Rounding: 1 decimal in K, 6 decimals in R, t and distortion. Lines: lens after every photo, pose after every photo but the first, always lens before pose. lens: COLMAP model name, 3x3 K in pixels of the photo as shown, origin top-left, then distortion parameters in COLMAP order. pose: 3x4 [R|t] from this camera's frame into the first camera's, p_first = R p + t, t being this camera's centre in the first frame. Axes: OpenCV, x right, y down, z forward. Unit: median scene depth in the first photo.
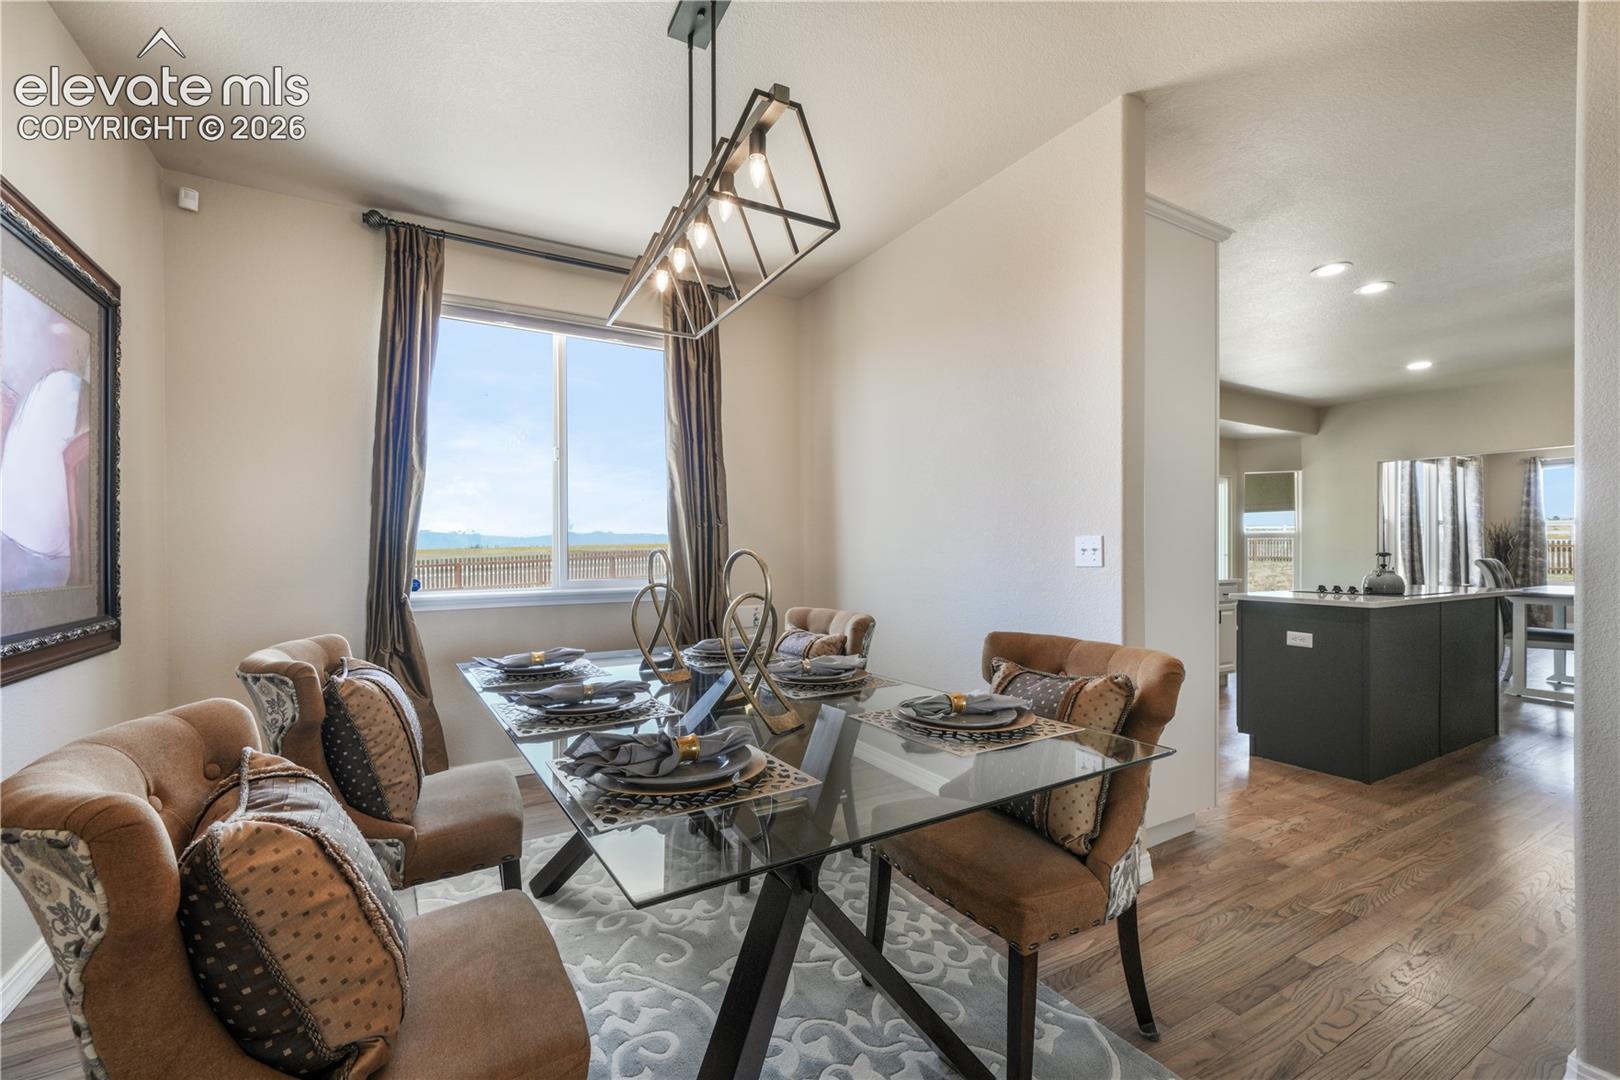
lens RADIAL K [[698.1, 0, 795.9], [0, 698.1, 546.5], [0, 0, 1]] dist [0.000811, 0.000392]
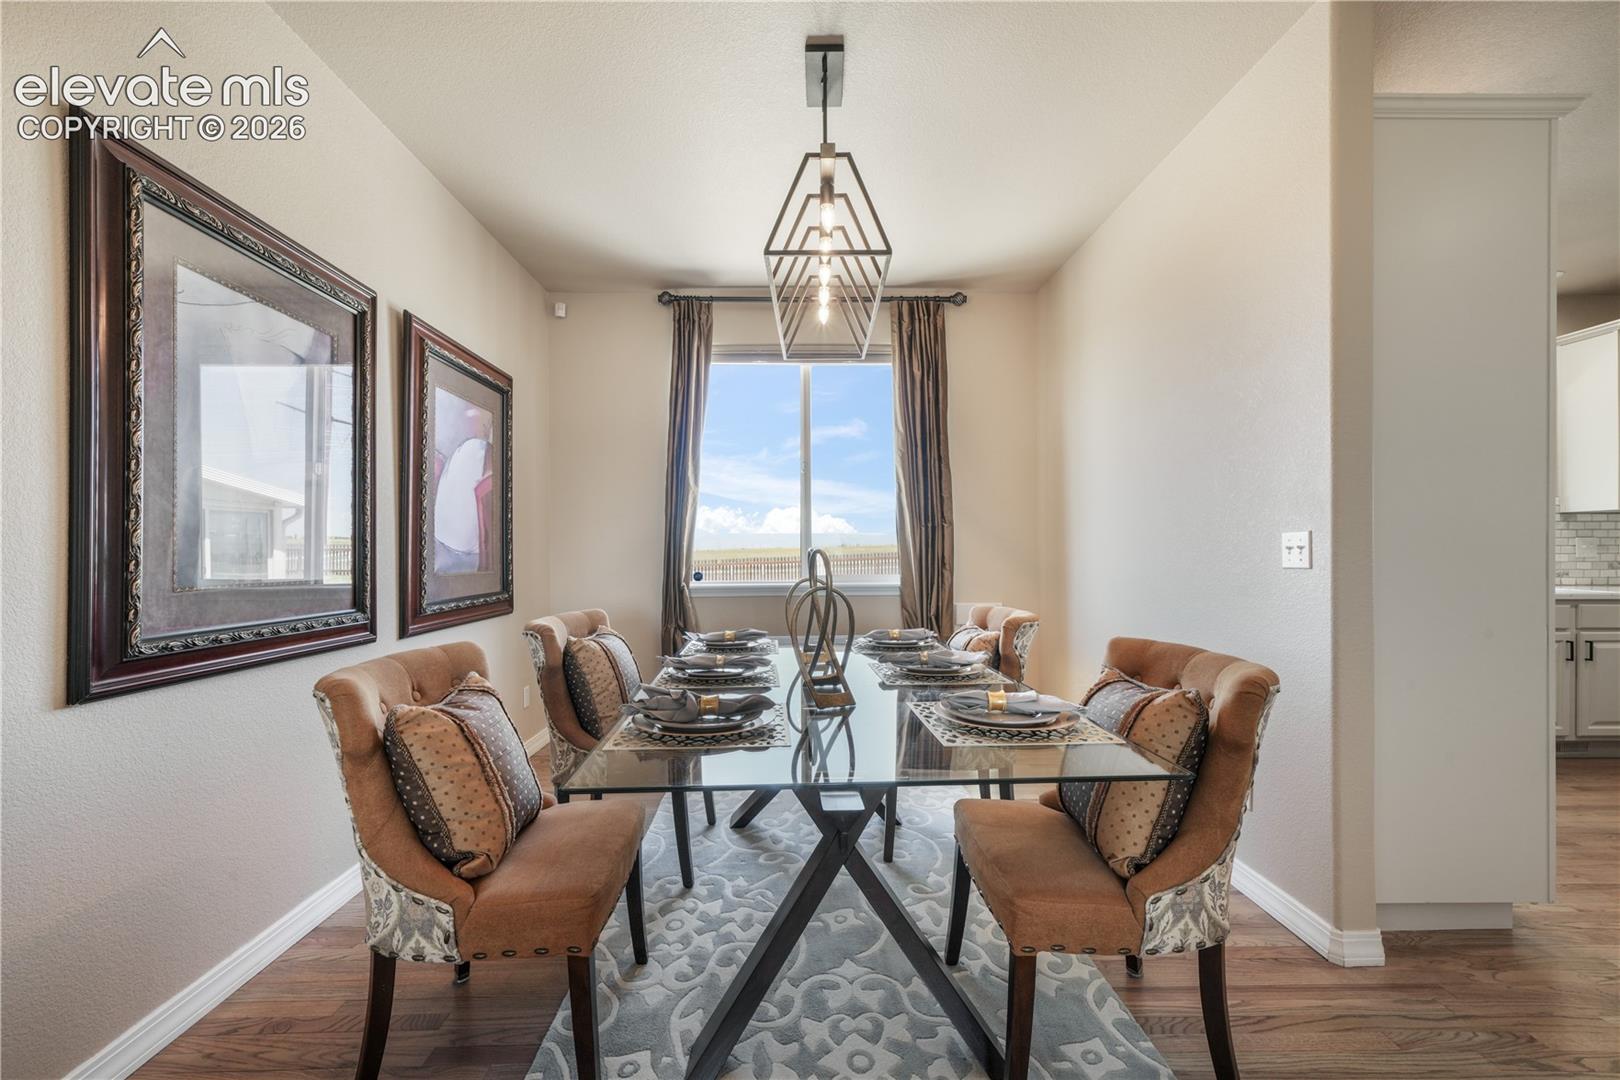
lens RADIAL K [[673.9, 0, 776.2], [0, 673.9, 549.1], [0, 0, 1]] dist [-0.000254, 0.002525]
pose [[0.866993, -0.001468, -0.498319, 0.296484], [0.004502, 0.999978, 0.004888, -0.000473], [0.498301, -0.006482, 0.866980, -0.001228]]
